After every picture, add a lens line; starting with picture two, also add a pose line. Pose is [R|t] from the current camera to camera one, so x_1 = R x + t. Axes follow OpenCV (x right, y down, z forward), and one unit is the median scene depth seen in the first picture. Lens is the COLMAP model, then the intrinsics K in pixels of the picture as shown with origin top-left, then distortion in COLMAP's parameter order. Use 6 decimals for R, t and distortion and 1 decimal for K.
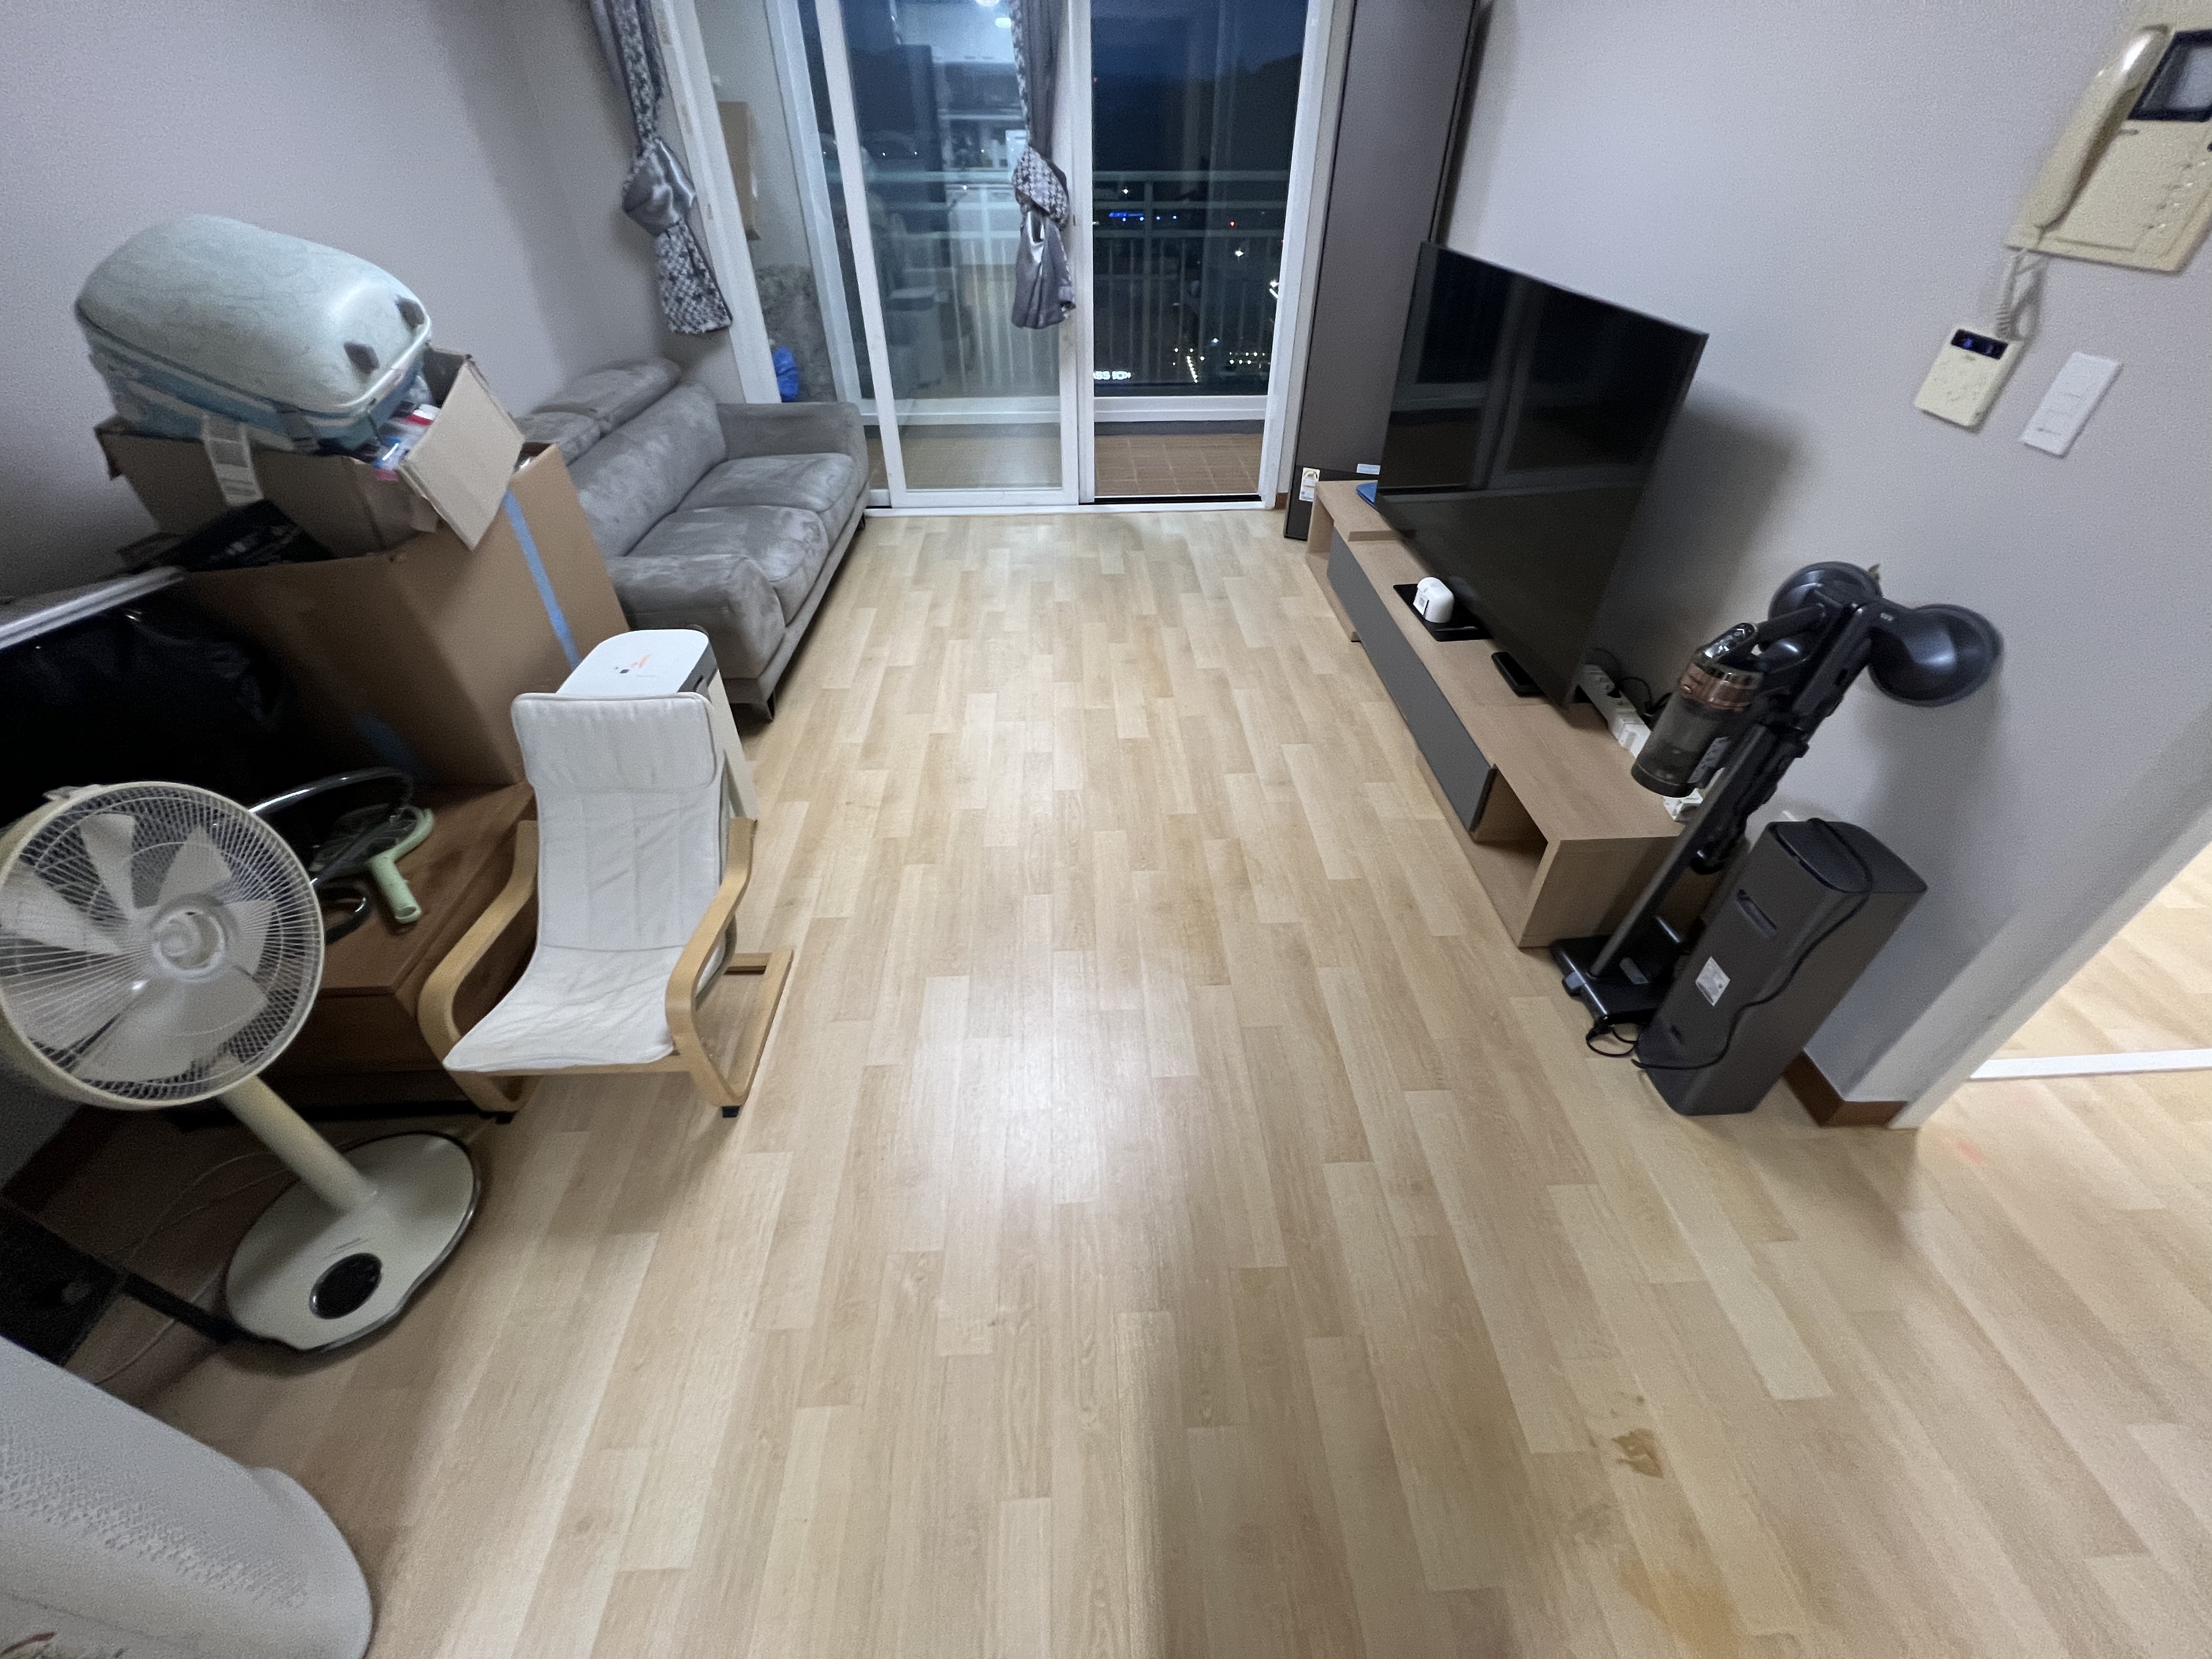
lens RADIAL K [[888.2, 0, 1111.0], [0, 888.2, 830.7], [0, 0, 1]] dist [-0.003561, 0.000777]
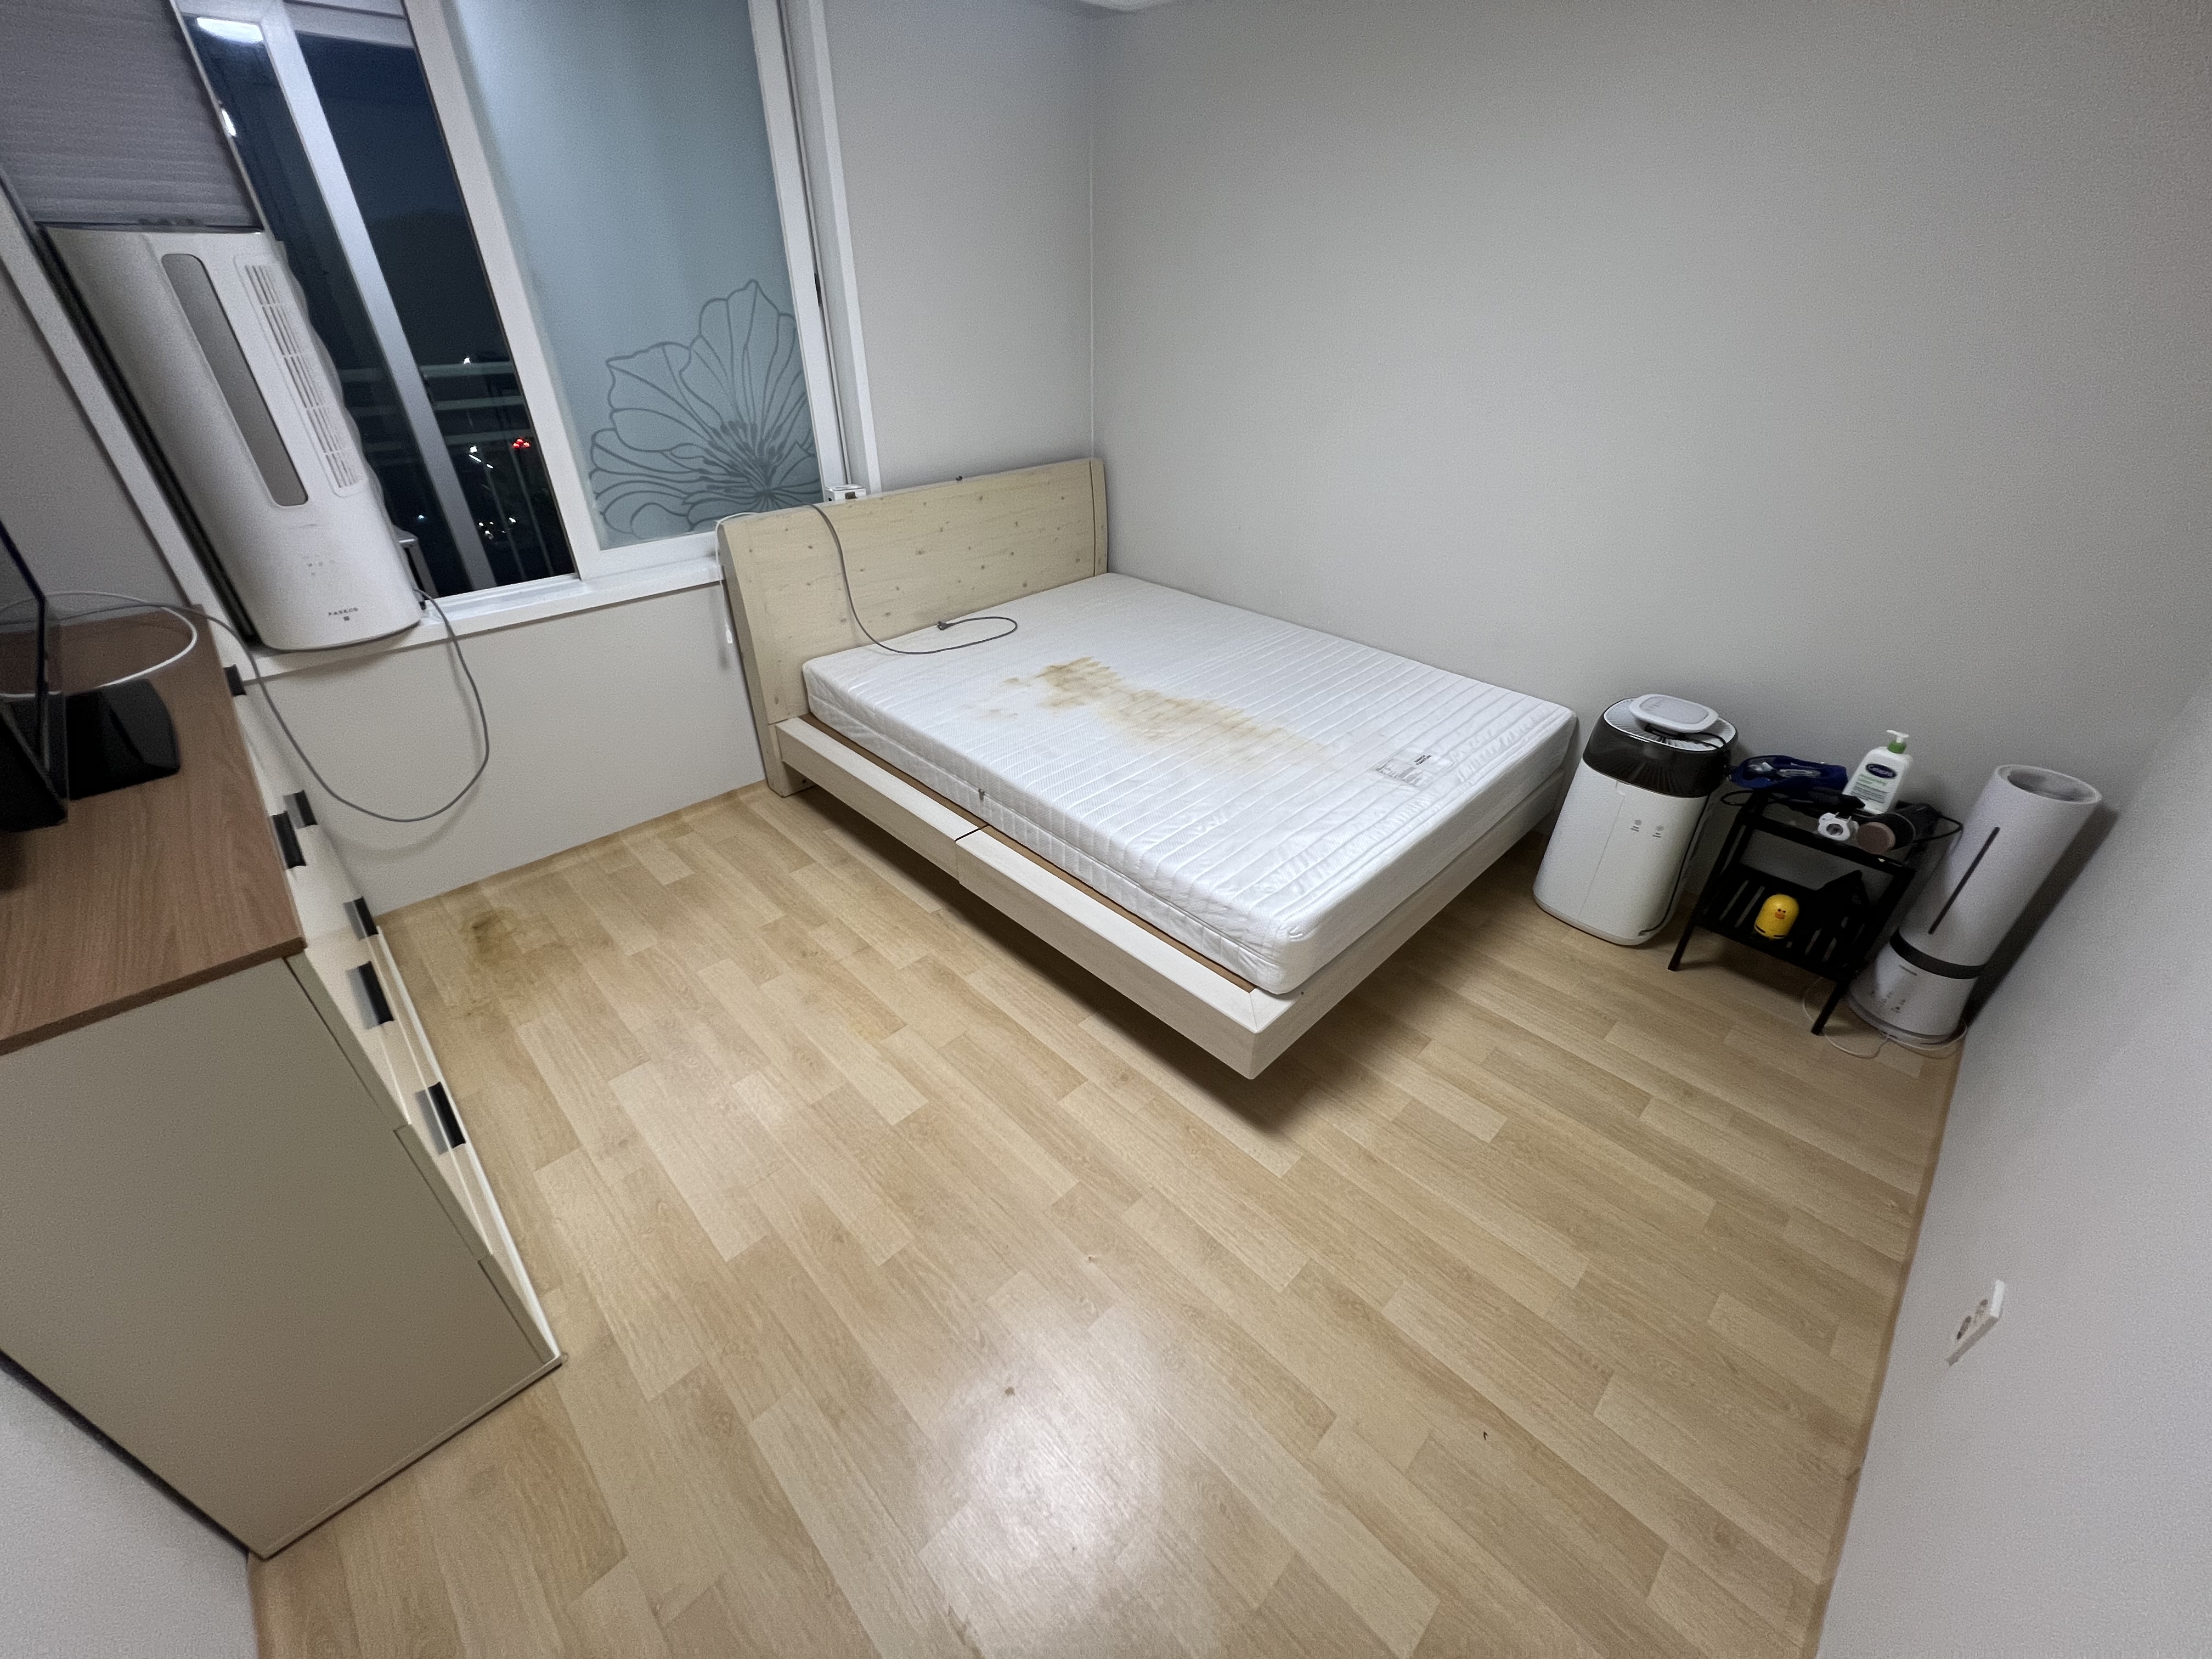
lens RADIAL K [[888.2, 0, 1107.7], [0, 888.2, 830.5], [0, 0, 1]] dist [-0.003561, 0.000777]
pose [[0.739356, -0.356581, 0.571142, -0.278278], [0.423026, 0.905939, 0.017987, -0.400188], [-0.523834, 0.228309, 0.820654, 0.479828]]
